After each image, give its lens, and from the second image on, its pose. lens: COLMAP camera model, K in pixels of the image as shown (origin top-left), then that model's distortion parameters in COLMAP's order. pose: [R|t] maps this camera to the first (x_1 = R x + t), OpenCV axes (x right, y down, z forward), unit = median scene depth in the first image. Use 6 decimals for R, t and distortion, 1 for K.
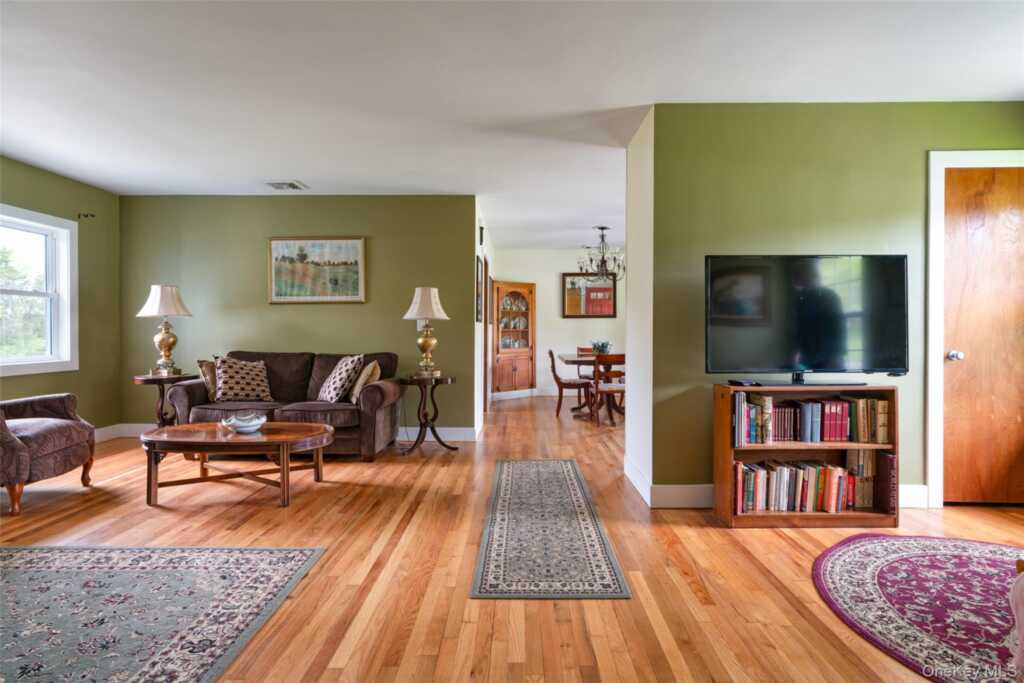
lens RADIAL K [[524.1, 0, 500.5], [0, 524.1, 338.7], [0, 0, 1]] dist [0.004735, 0.001577]
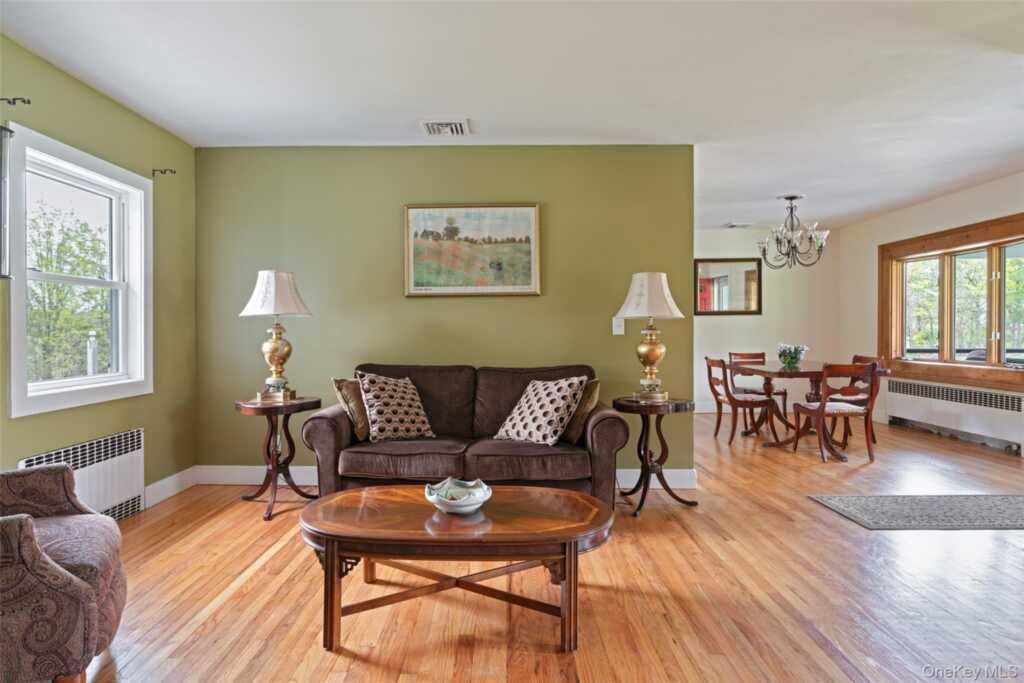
lens RADIAL K [[573.3, 0, 491.8], [0, 573.3, 334.7], [0, 0, 1]] dist [-0.000371, 0.001450]
pose [[0.999966, -0.004104, 0.007119, -0.363495], [0.004141, 0.999978, -0.005205, -0.012190], [-0.007097, 0.005235, 0.999961, 0.241270]]
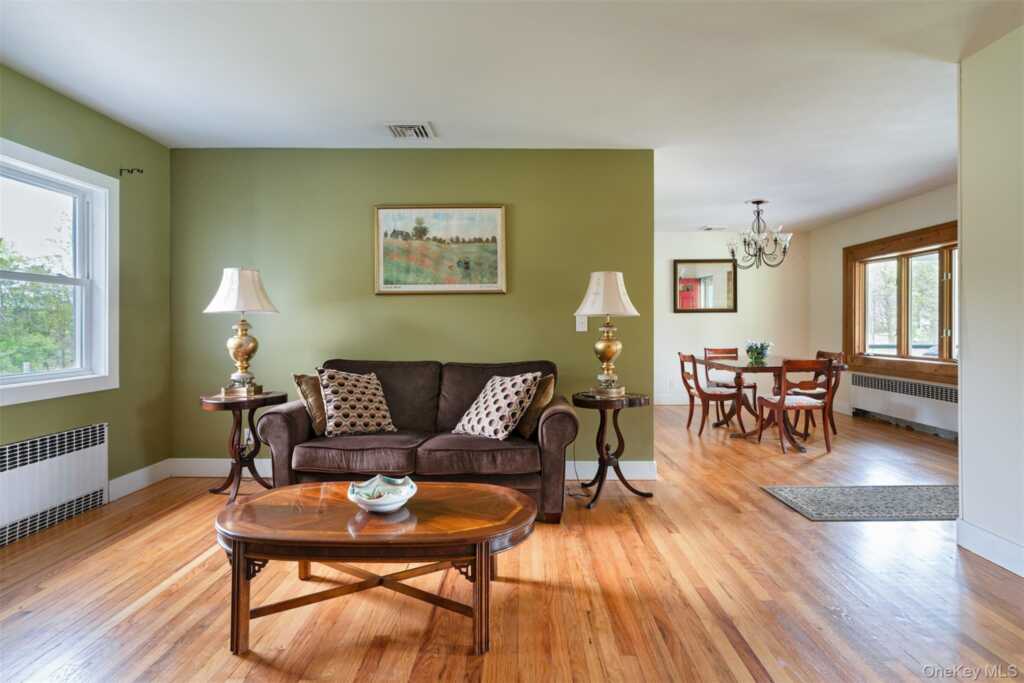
lens RADIAL K [[532.5, 0, 517.6], [0, 532.5, 327.3], [0, 0, 1]] dist [-0.001982, 0.000622]
pose [[0.999697, -0.002069, 0.024513, -0.286907], [0.002331, 0.999940, -0.010663, -0.013789], [-0.024490, 0.010717, 0.999643, 0.274035]]
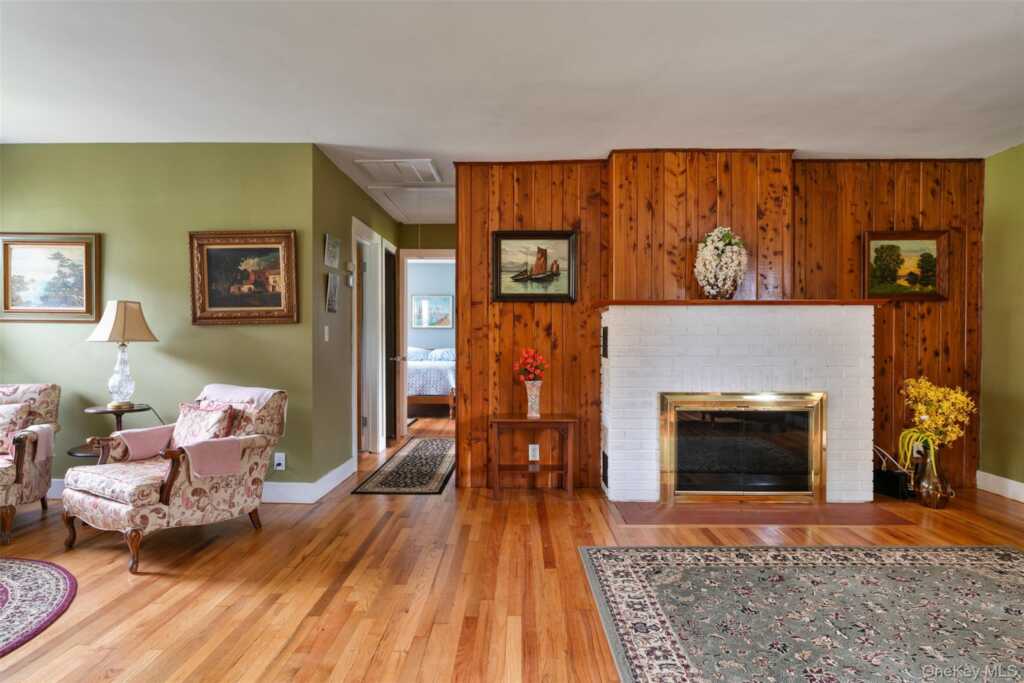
lens RADIAL K [[563.3, 0, 512.0], [0, 563.3, 341.5], [0, 0, 1]] dist [0.002533, 0.001627]
pose [[-0.999891, -0.002196, -0.014580, -0.102302], [-0.002455, 0.999839, 0.017750, -0.020807], [0.014539, 0.017784, -0.999736, 0.834682]]
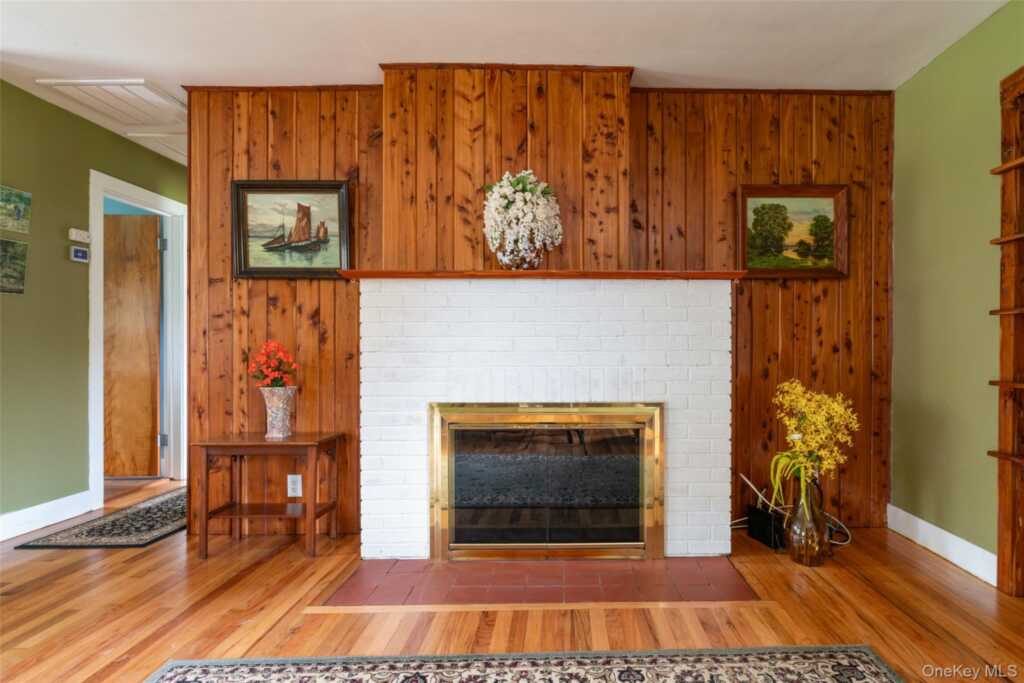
lens RADIAL K [[544.9, 0, 574.6], [0, 544.9, 347.9], [0, 0, 1]] dist [-0.003218, 0.000321]
pose [[-0.998818, -0.001169, -0.048588, -0.444783], [-0.001797, 0.999915, 0.012885, 0.003276], [0.048569, 0.012957, -0.998736, 0.584803]]
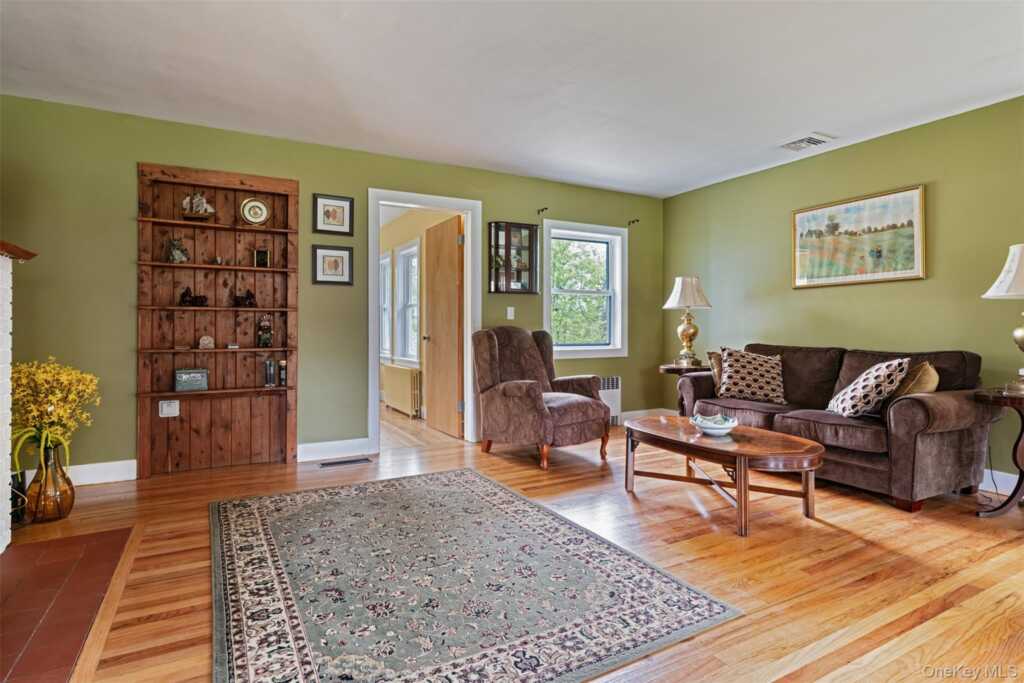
lens RADIAL K [[532.5, 0, 517.6], [0, 532.5, 327.3], [0, 0, 1]] dist [-0.001982, 0.000622]
pose [[0.515020, -0.003091, -0.857173, 0.074171], [-0.010950, 0.999888, -0.010185, 0.009778], [0.857108, 0.014632, 0.514928, 0.195003]]
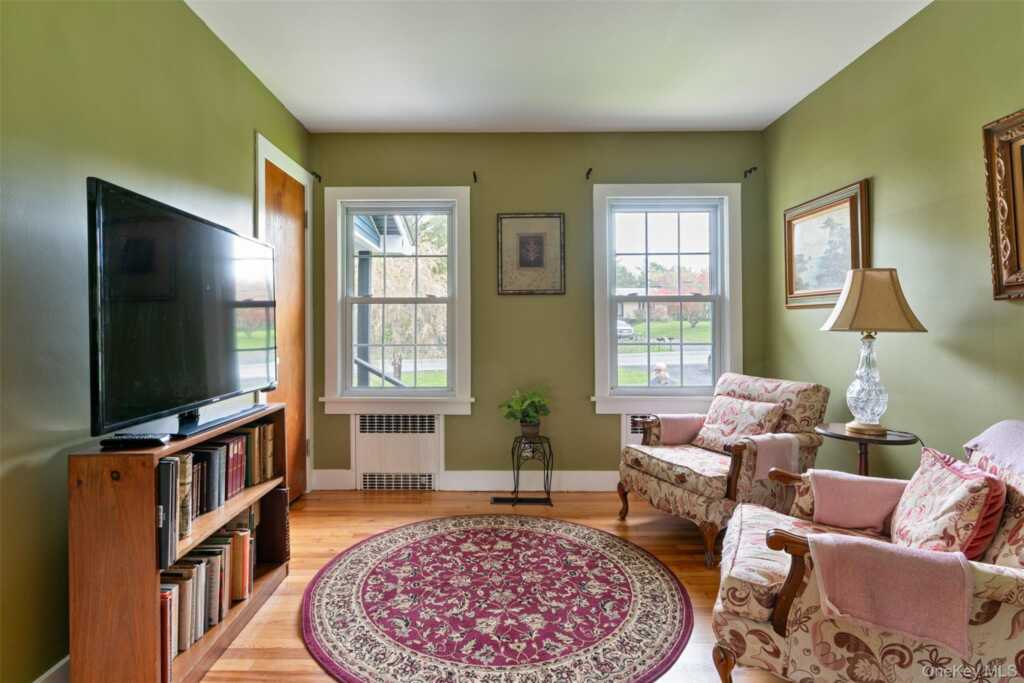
lens RADIAL K [[513.6, 0, 493.0], [0, 513.6, 325.9], [0, 0, 1]] dist [-0.001301, 0.001334]
pose [[-0.017545, 0.004489, 0.999836, -0.037716], [0.016028, 0.999863, -0.004208, -0.014177], [-0.999718, 0.015952, -0.017615, 0.409140]]
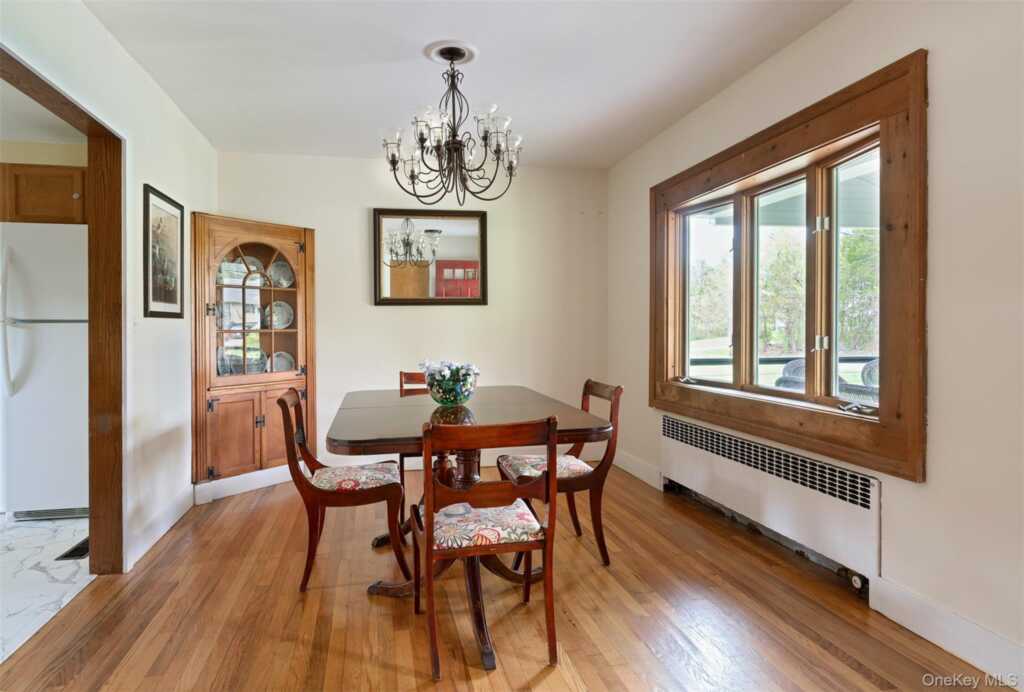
lens RADIAL K [[601.1, 0, 479.1], [0, 601.1, 335.8], [0, 0, 1]] dist [-0.000847, -0.000169]
pose [[0.977296, -0.006181, 0.211787, 0.179113], [0.006490, 0.999979, -0.000765, -0.020743], [-0.211778, 0.002123, 0.977315, 0.853960]]
